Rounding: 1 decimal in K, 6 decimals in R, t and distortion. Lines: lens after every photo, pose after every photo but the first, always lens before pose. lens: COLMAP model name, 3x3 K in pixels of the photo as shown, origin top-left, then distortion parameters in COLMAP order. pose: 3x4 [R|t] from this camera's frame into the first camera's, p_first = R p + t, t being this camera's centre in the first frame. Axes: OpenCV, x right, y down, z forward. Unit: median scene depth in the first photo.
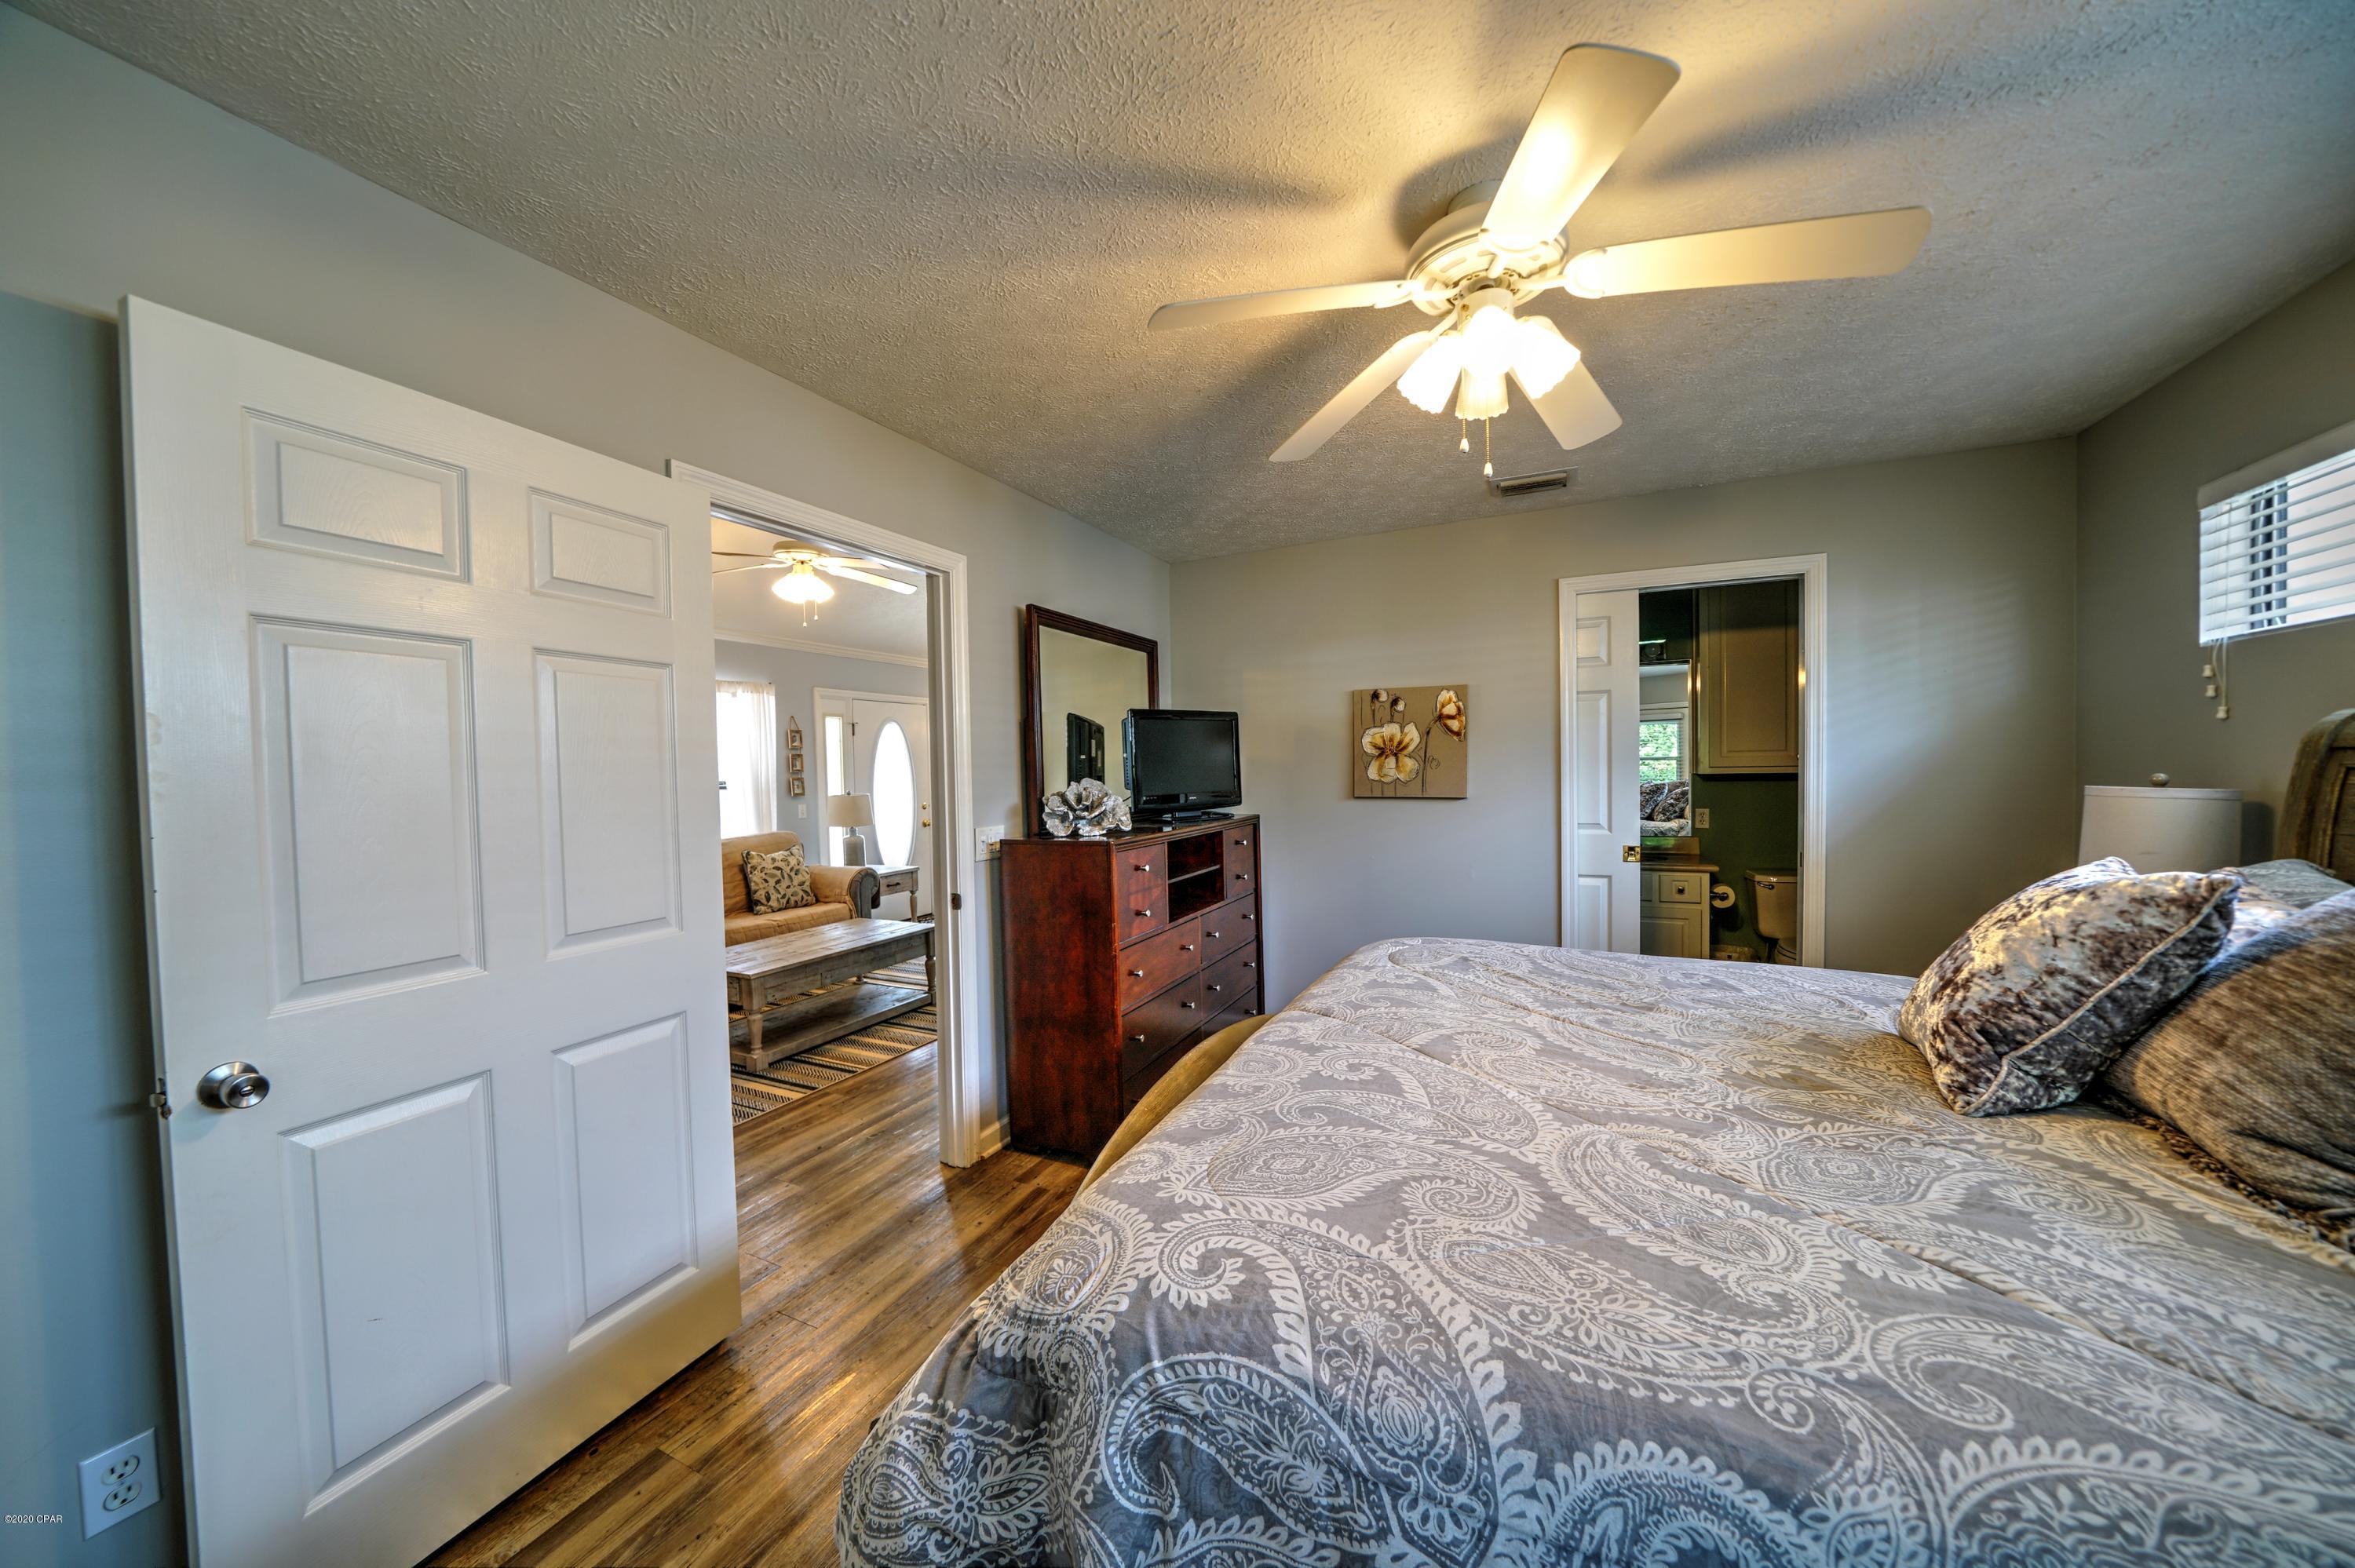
lens RADIAL K [[816.7, 0, 1152.5], [0, 816.7, 794.9], [0, 0, 1]] dist [-0.025283, 0.002566]
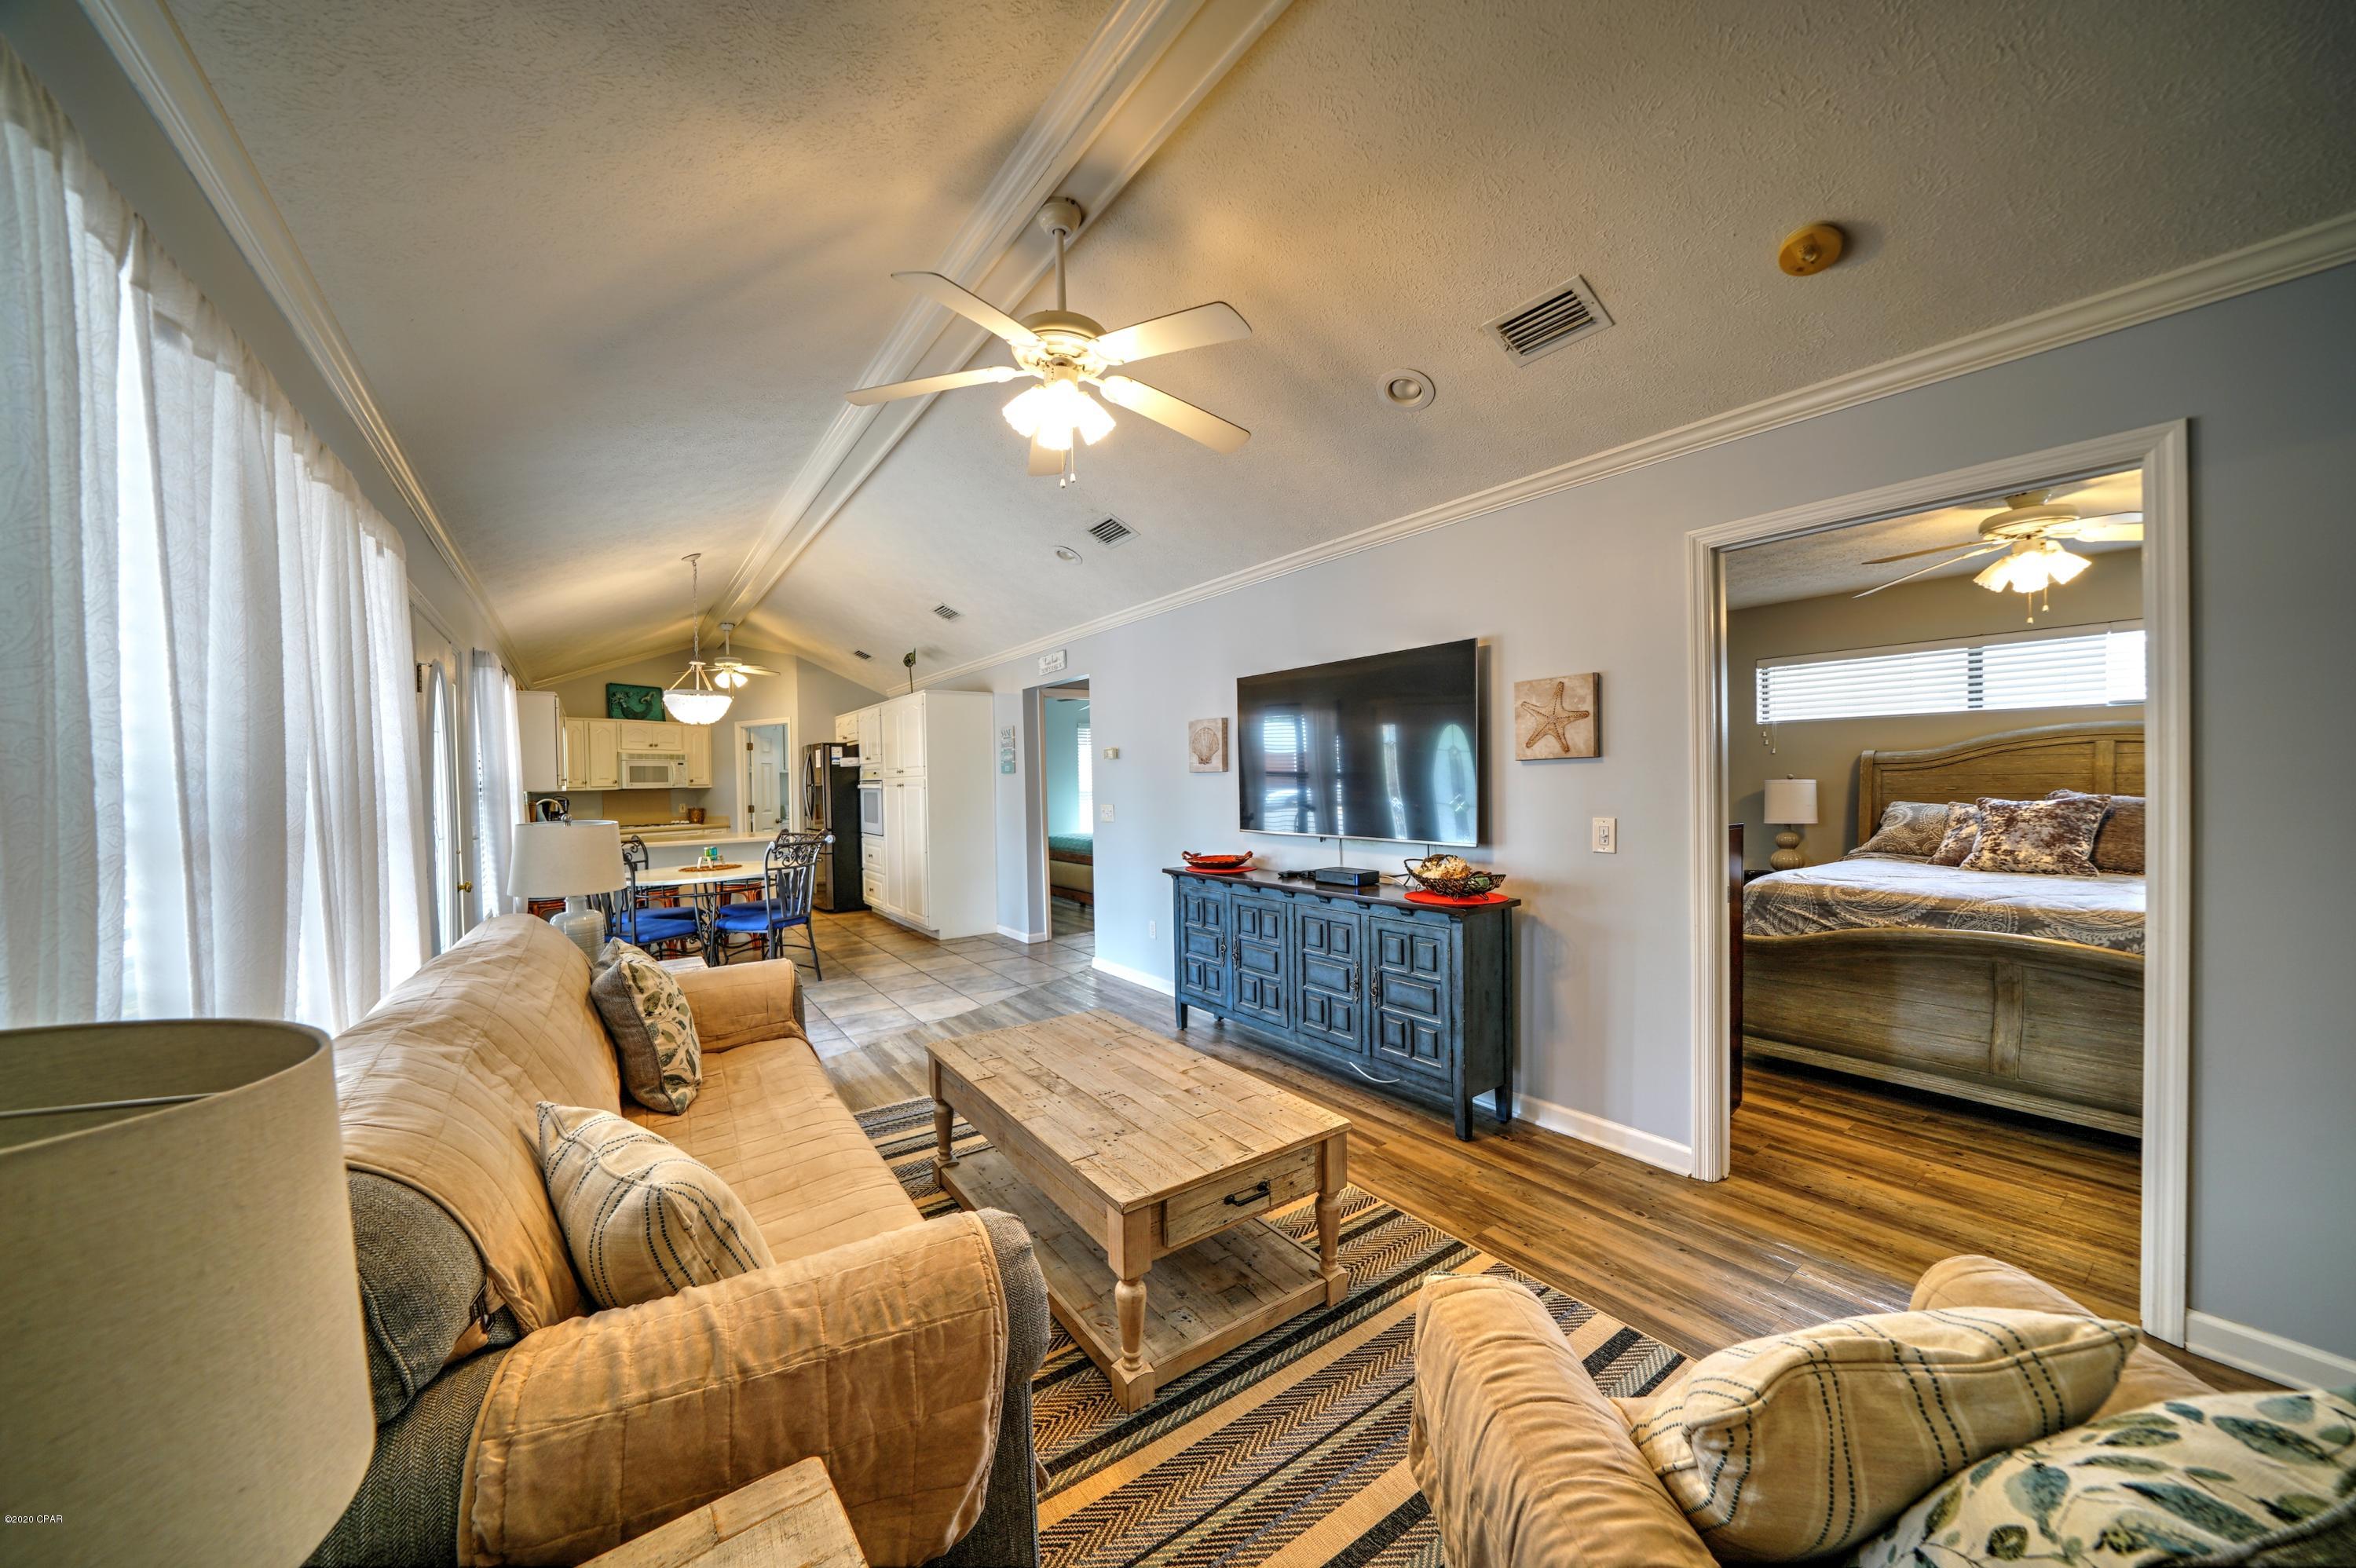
lens RADIAL K [[817.1, 0, 1153.0], [0, 817.1, 794.9], [0, 0, 1]] dist [-0.025283, 0.002566]
pose [[0.478782, -0.003426, 0.877927, -1.046382], [0.033798, 0.999323, -0.014533, 0.002975], [-0.877283, 0.036631, 0.478574, 0.846662]]
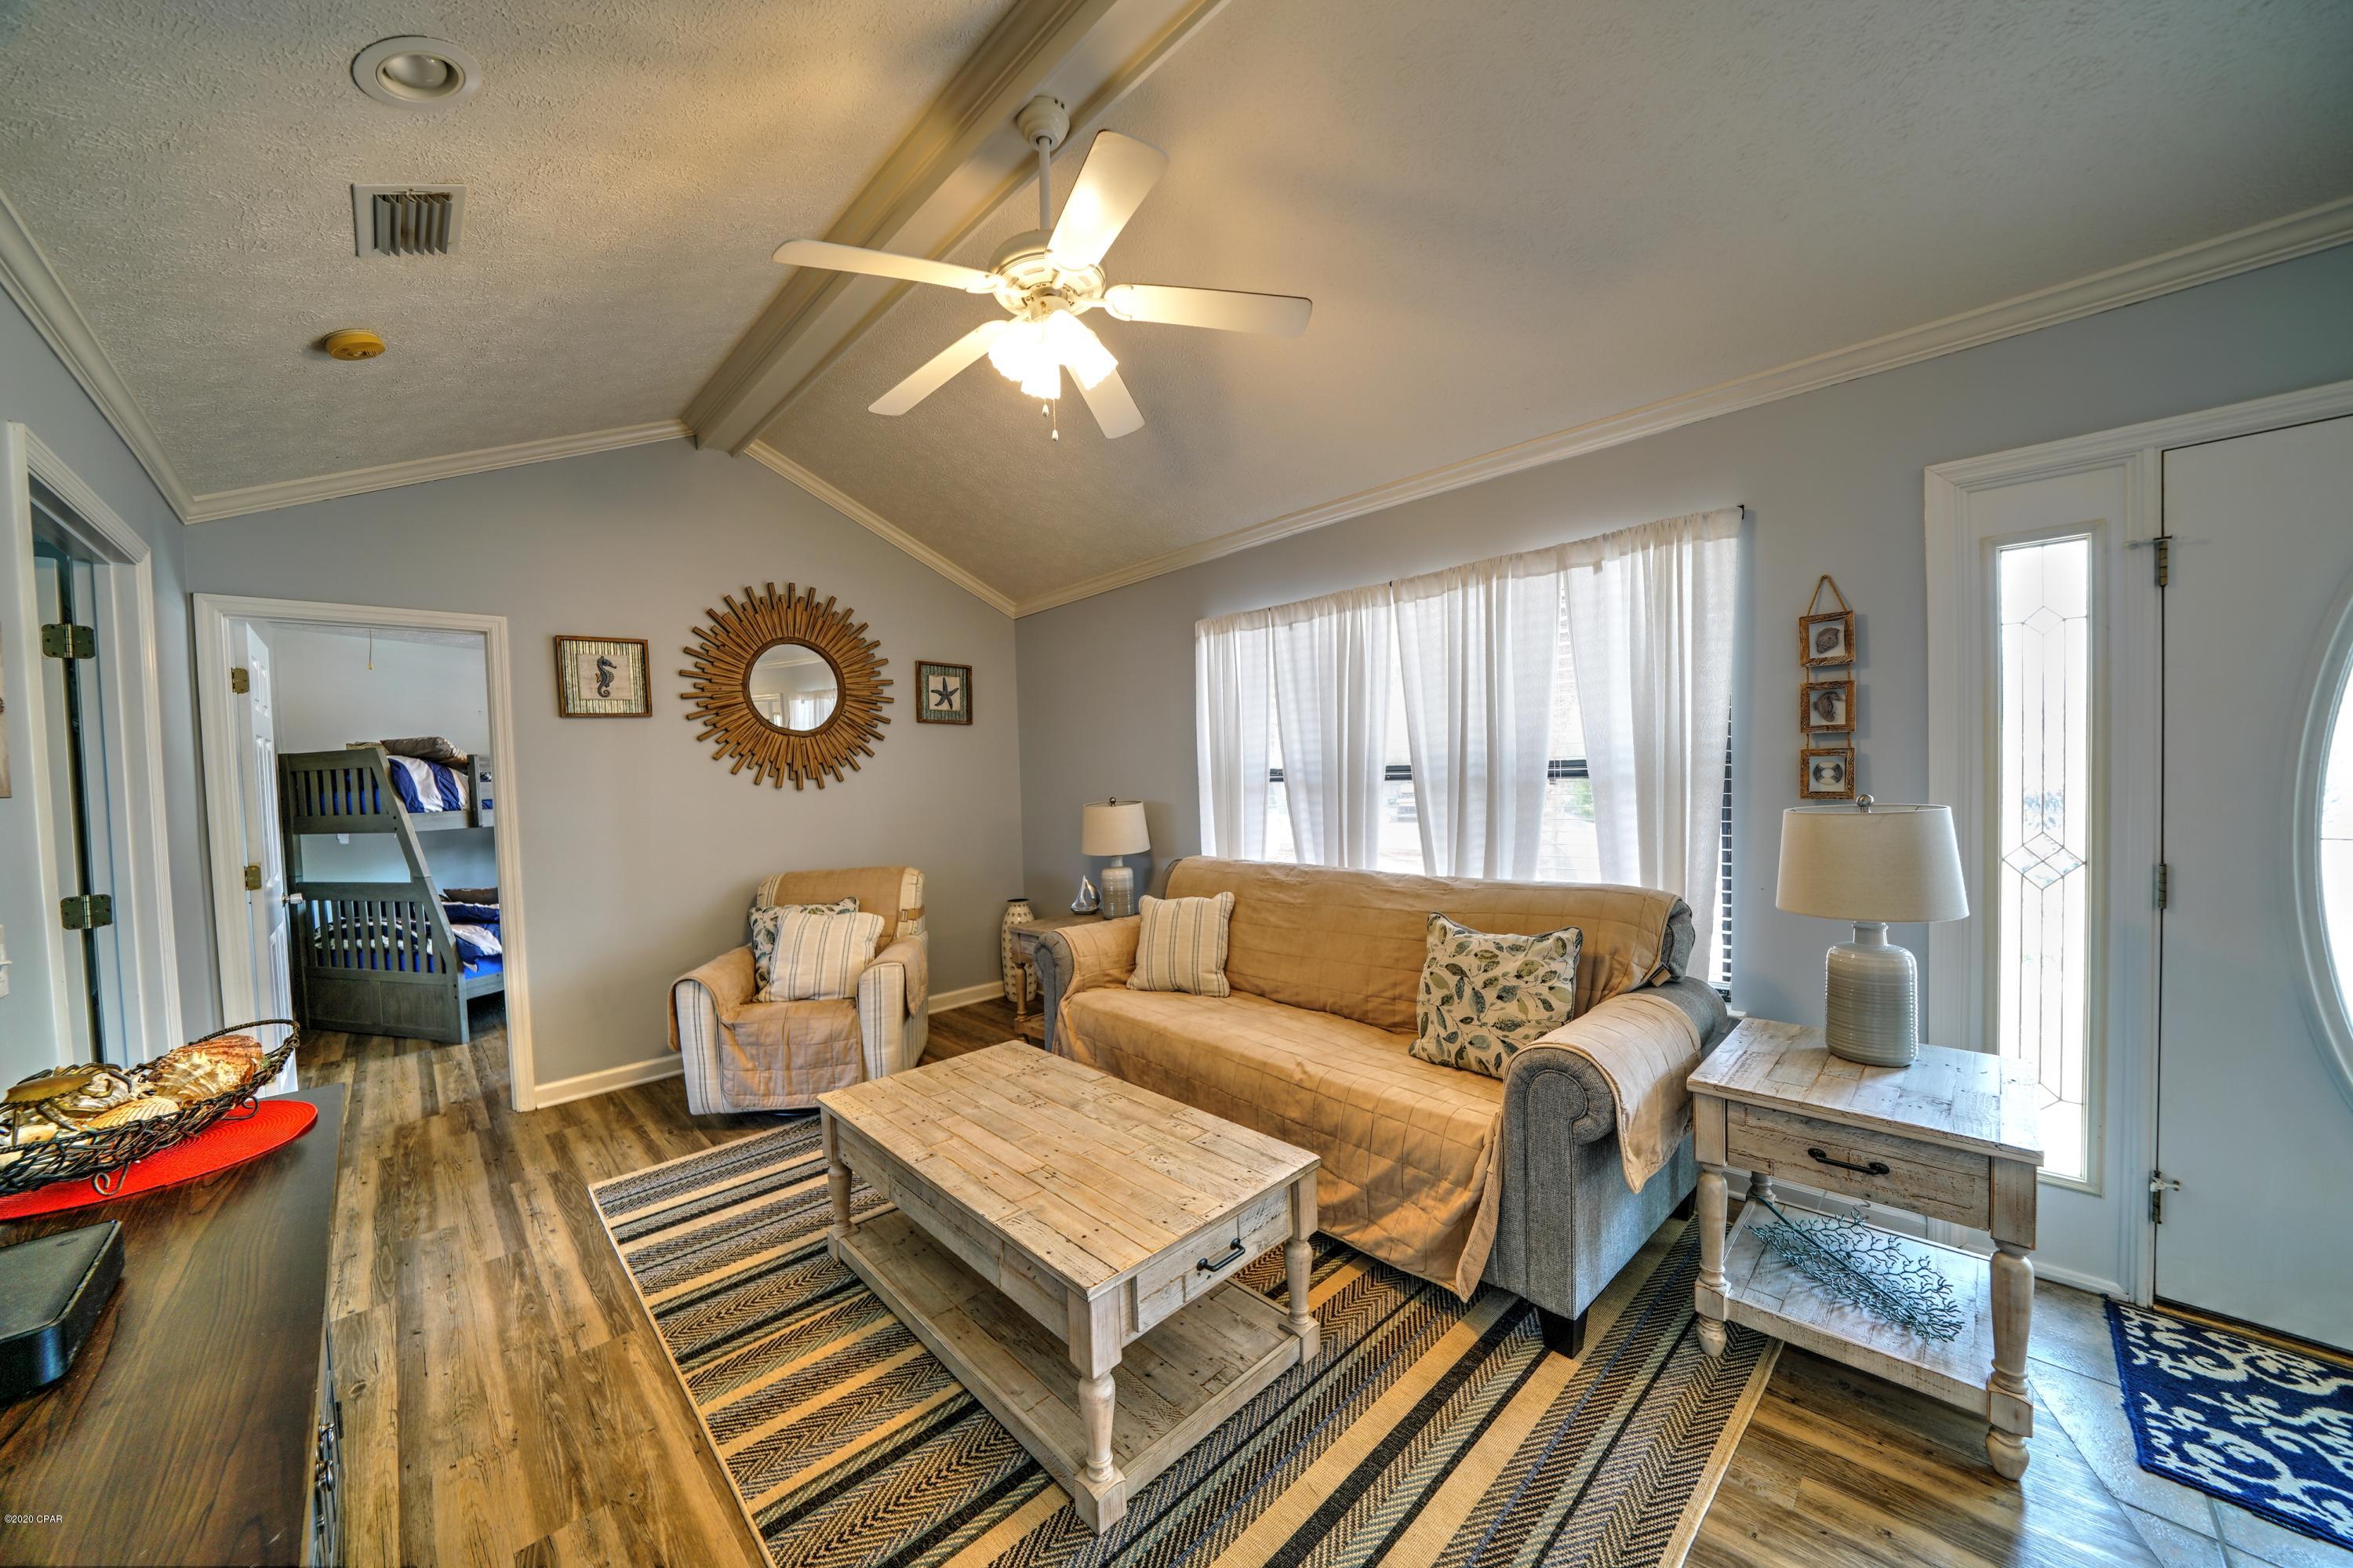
lens RADIAL K [[817.7, 0, 1149.6], [0, 817.7, 795.0], [0, 0, 1]] dist [-0.024890, 0.002675]
pose [[-0.335945, 0.064299, -0.939684, -0.009285], [0.014183, 0.997899, 0.063212, -0.046659], [0.941775, 0.007909, -0.336151, 1.452880]]
